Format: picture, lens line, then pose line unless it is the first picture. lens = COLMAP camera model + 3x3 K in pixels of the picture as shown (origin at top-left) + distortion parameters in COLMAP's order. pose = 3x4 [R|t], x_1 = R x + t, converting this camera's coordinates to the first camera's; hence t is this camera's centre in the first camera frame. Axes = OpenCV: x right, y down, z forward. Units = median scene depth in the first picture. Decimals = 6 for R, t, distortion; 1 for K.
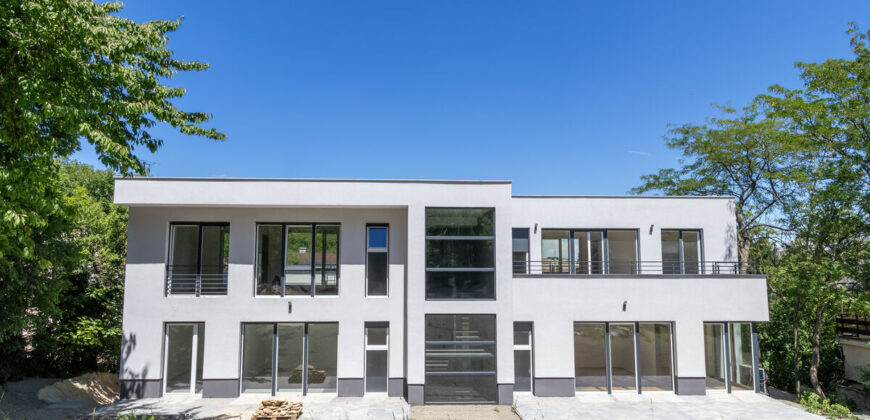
lens RADIAL K [[510.4, 0, 435.0], [0, 510.4, 210.0], [0, 0, 1]] dist [0.003771, 0.001615]
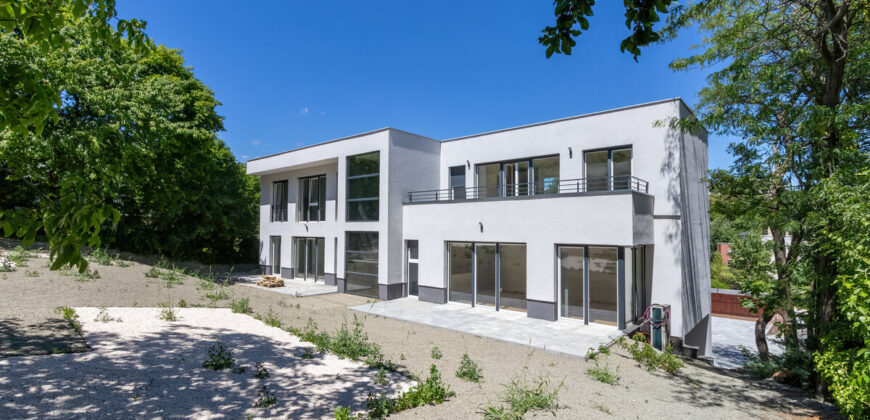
lens RADIAL K [[392.2, 0, 435.0], [0, 392.2, 210.0], [0, 0, 1]] dist [-0.000151, 0.000033]
pose [[0.742116, -0.032602, -0.669478, 0.846166], [0.075772, 0.996494, 0.035466, 0.116306], [0.665975, -0.077048, 0.741985, 0.336233]]
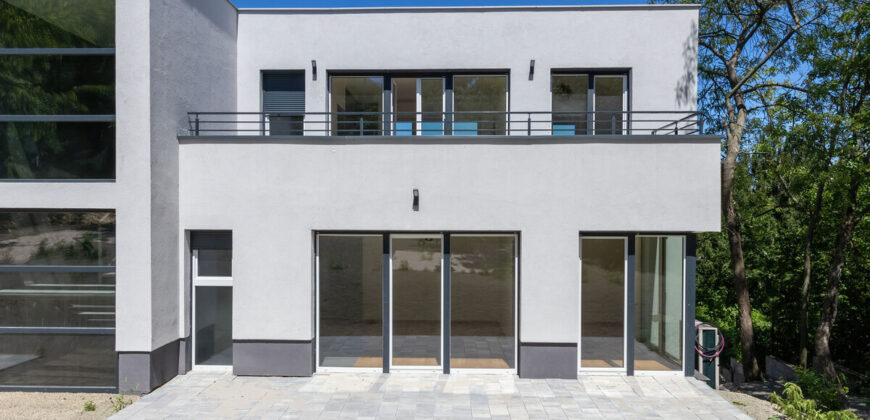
lens RADIAL K [[540.5, 0, 435.0], [0, 540.5, 210.0], [0, 0, 1]] dist [0.012076, 0.000195]
pose [[0.997560, 0.000908, -0.069802, 0.425994], [0.006966, 0.993630, 0.112479, 0.139988], [0.069460, -0.112691, 0.991199, 0.488592]]
